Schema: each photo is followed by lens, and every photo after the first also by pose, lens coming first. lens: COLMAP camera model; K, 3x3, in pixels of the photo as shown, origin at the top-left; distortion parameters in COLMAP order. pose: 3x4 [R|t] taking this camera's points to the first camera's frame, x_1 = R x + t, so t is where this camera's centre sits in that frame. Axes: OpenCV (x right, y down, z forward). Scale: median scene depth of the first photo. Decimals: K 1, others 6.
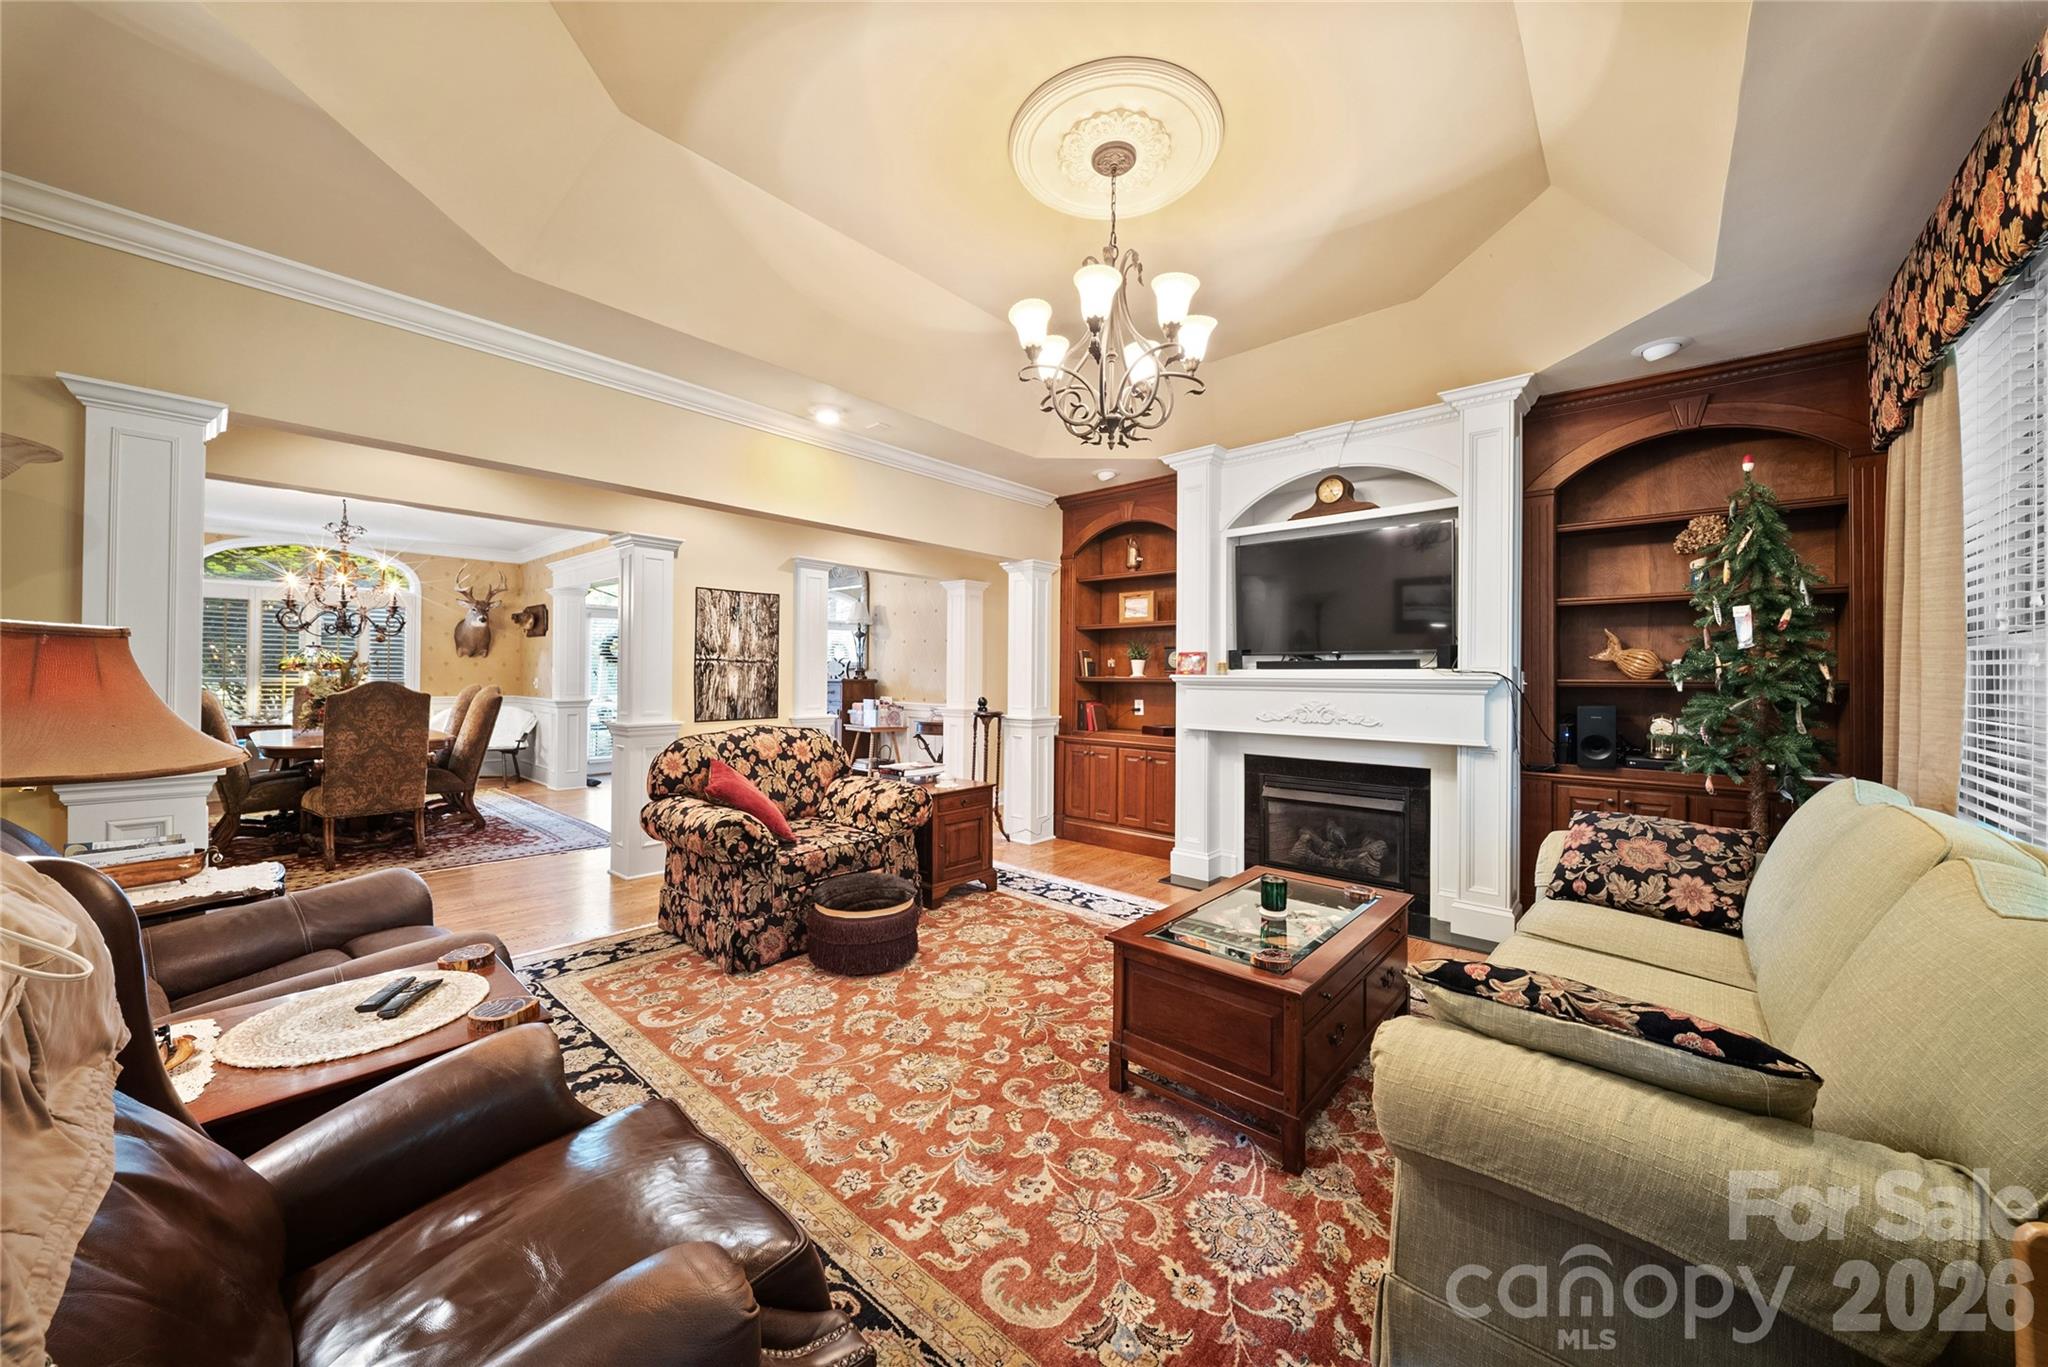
lens RADIAL K [[720.5, 0, 1023.7], [0, 720.5, 670.4], [0, 0, 1]] dist [0.001422, -0.003248]
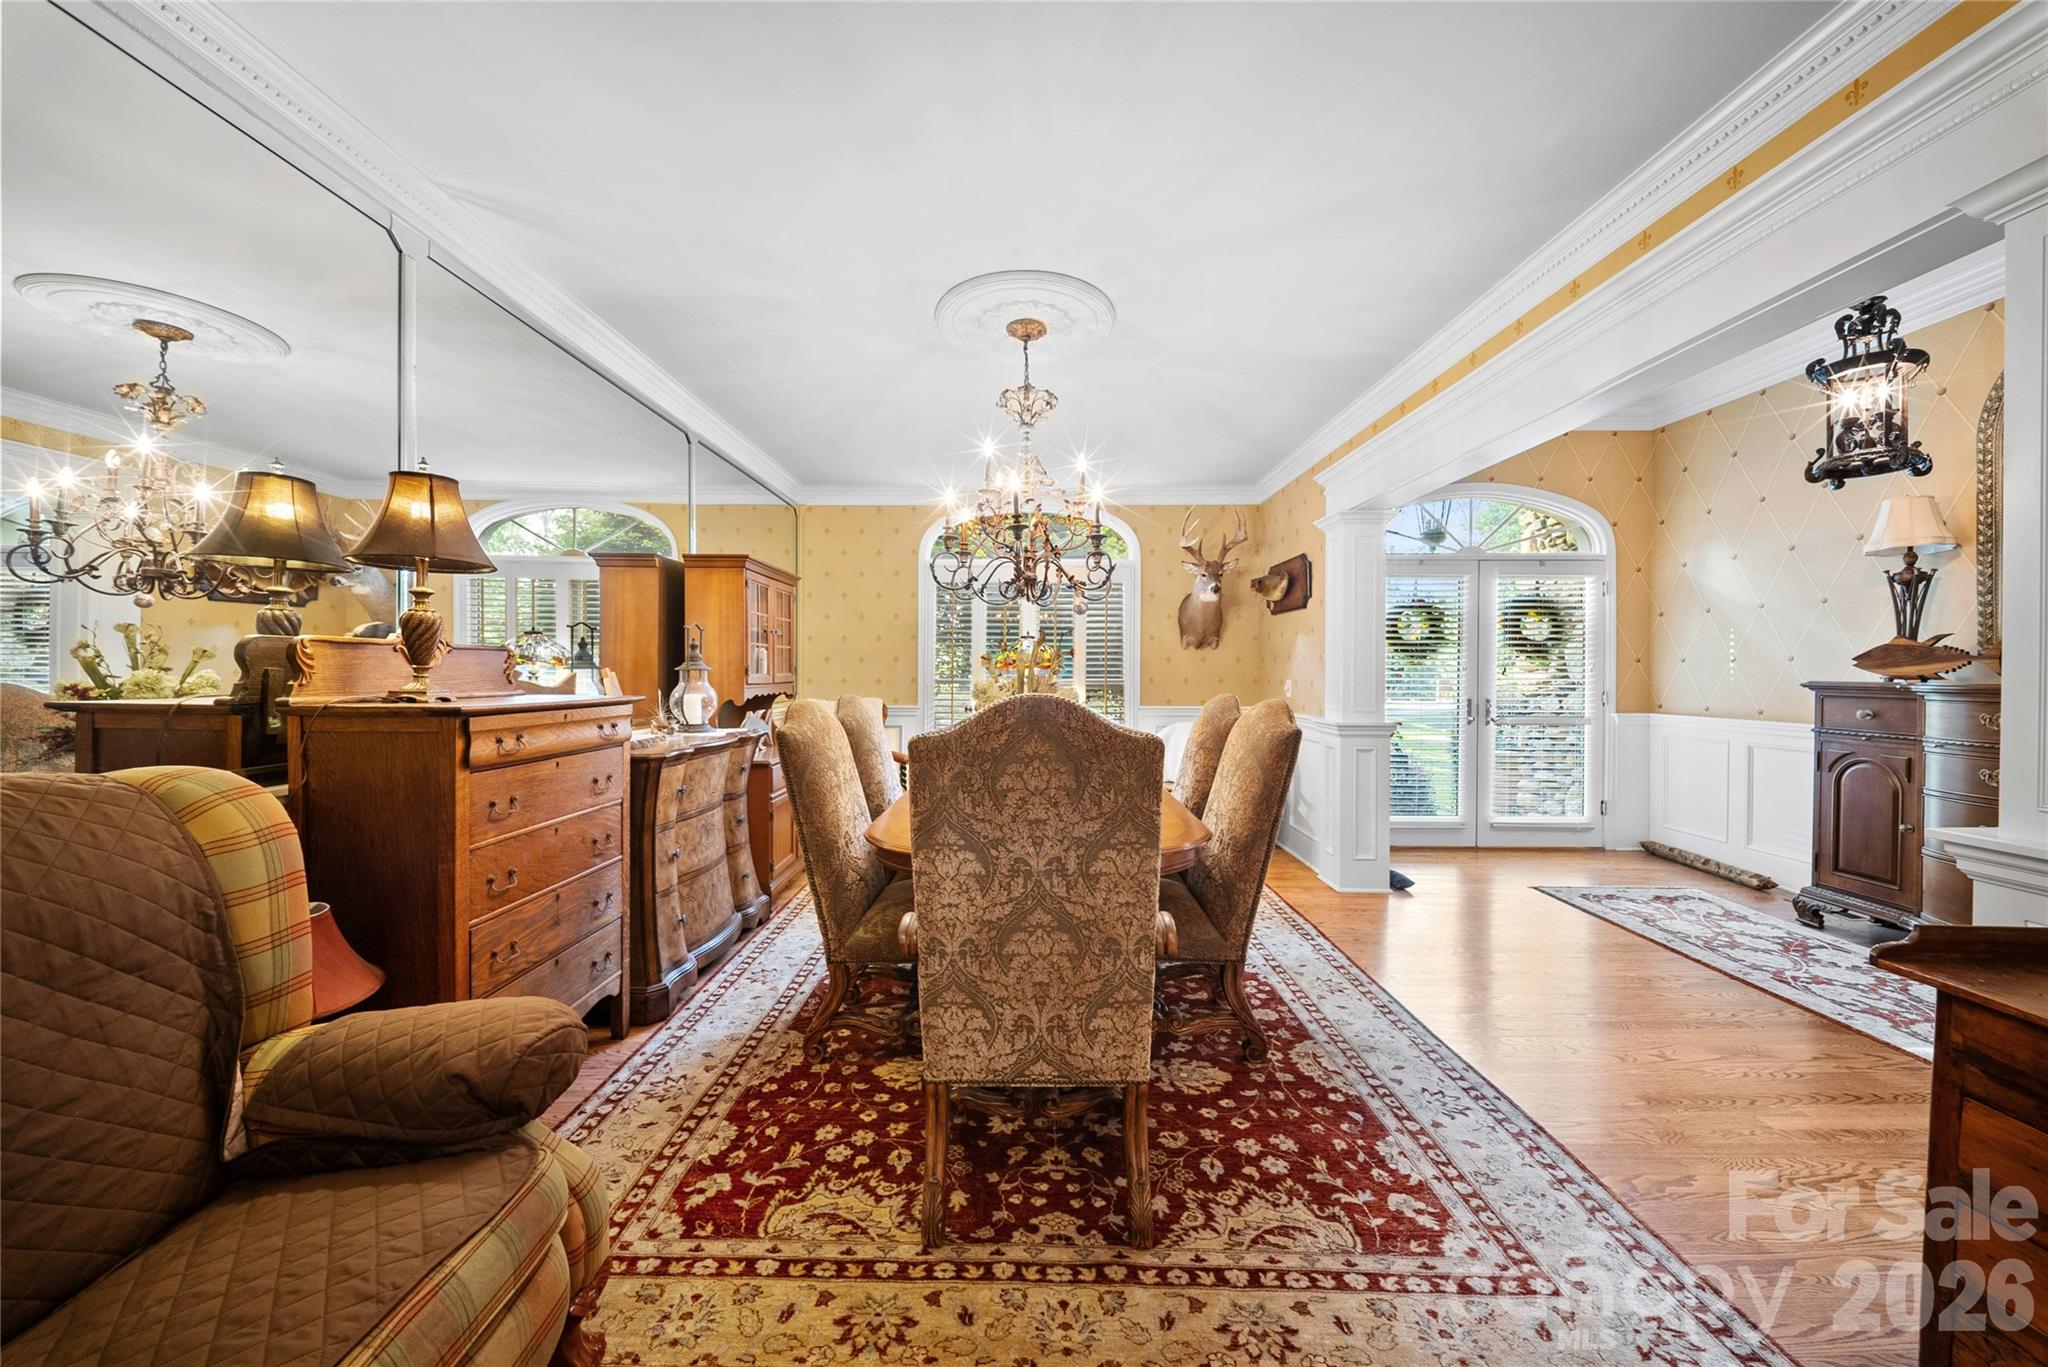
lens RADIAL K [[720.5, 0, 1023.7], [0, 720.5, 670.4], [0, 0, 1]] dist [0.001422, -0.003248]
pose [[0.652827, -0.003198, -0.757500, -0.376256], [0.003151, 0.999994, -0.001506, 0.002750], [0.757500, -0.001404, 0.652833, 0.450747]]
